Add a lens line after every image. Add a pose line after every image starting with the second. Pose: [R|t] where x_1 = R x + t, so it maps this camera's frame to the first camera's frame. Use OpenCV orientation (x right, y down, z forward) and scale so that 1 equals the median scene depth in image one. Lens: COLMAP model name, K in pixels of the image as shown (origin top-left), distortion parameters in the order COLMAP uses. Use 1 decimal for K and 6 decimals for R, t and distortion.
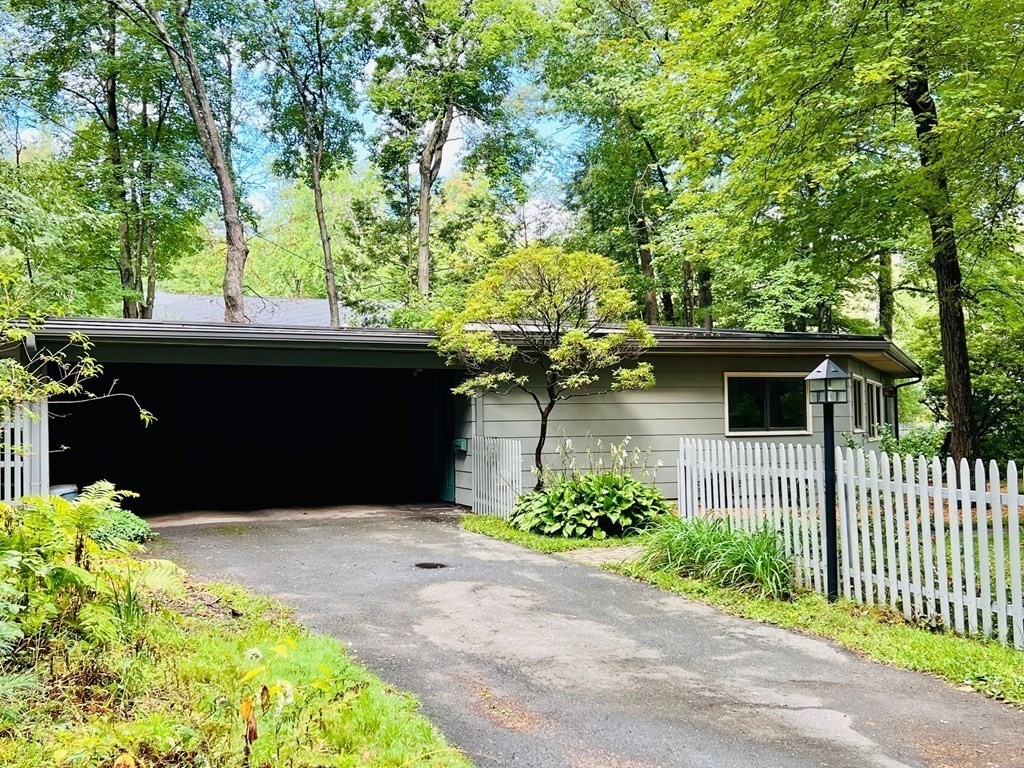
lens RADIAL K [[1026.2, 0, 505.9], [0, 1026.2, 388.0], [0, 0, 1]] dist [0.131812, -0.283428]
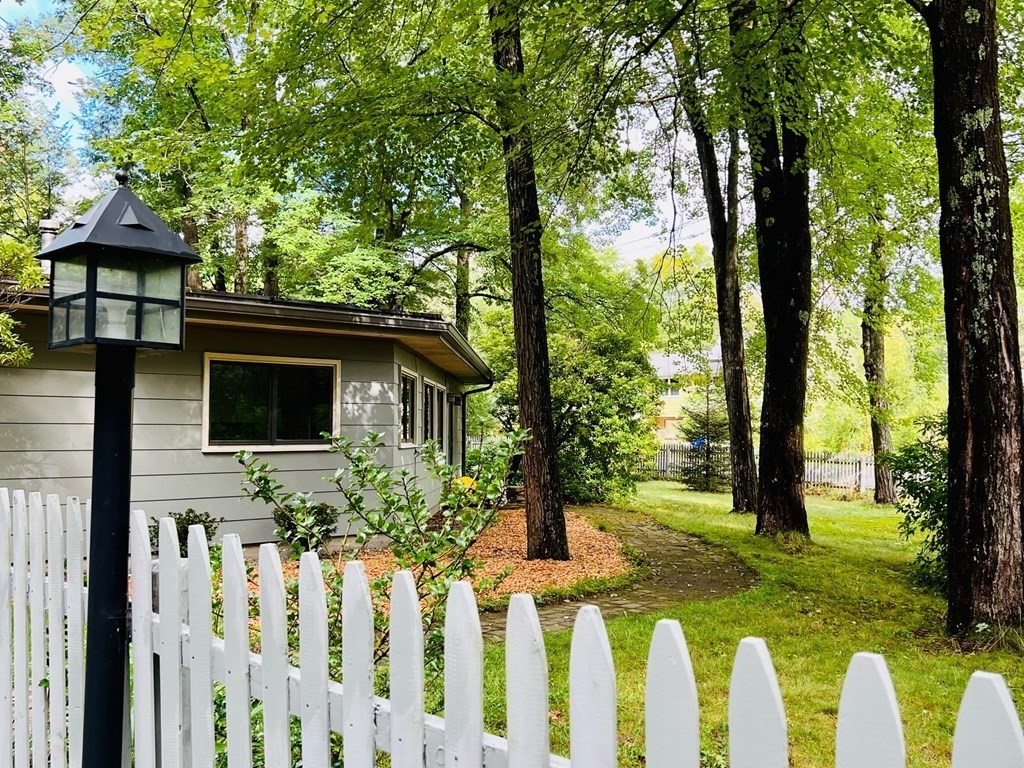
lens RADIAL K [[1023.8, 0, 512.4], [0, 1023.8, 375.7], [0, 0, 1]] dist [0.140050, -0.298792]
pose [[0.922845, 0.038388, 0.383255, 0.189518], [-0.029130, 0.999127, -0.029933, 0.016866], [-0.384069, 0.016459, 0.923158, 0.446288]]
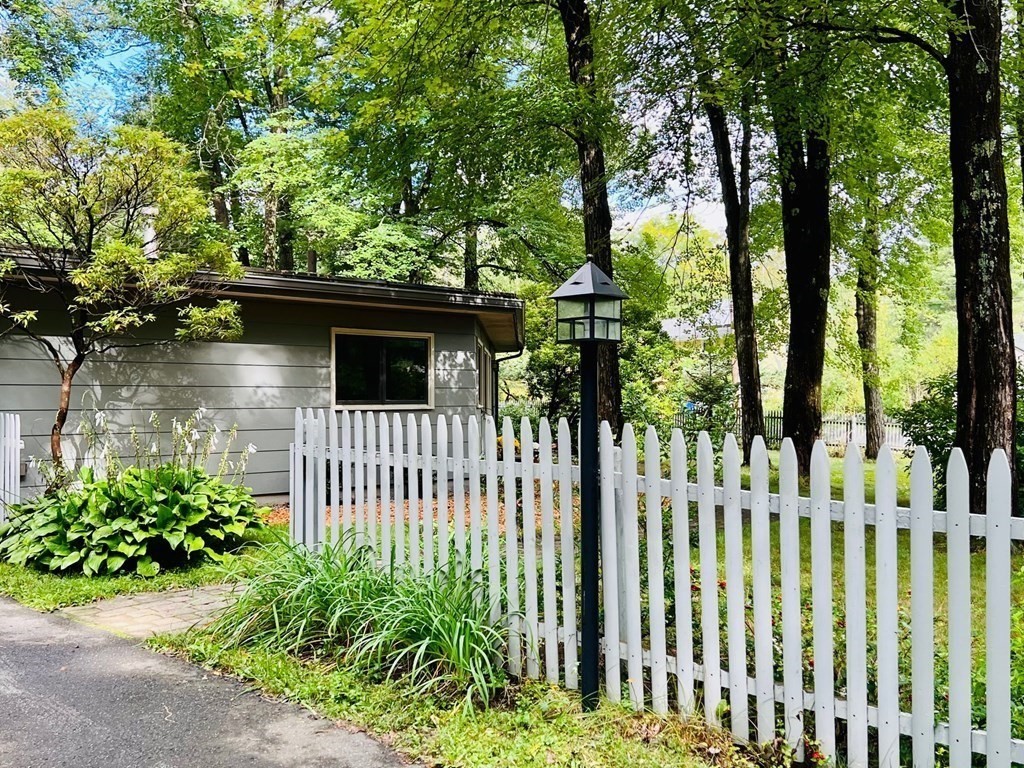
lens RADIAL K [[1026.2, 0, 505.9], [0, 1026.2, 388.0], [0, 0, 1]] dist [0.131812, -0.283428]
pose [[0.916687, 0.016916, 0.399248, 0.034161], [-0.024946, 0.999577, 0.014925, 0.019923], [-0.398827, -0.023641, 0.916721, 0.325698]]
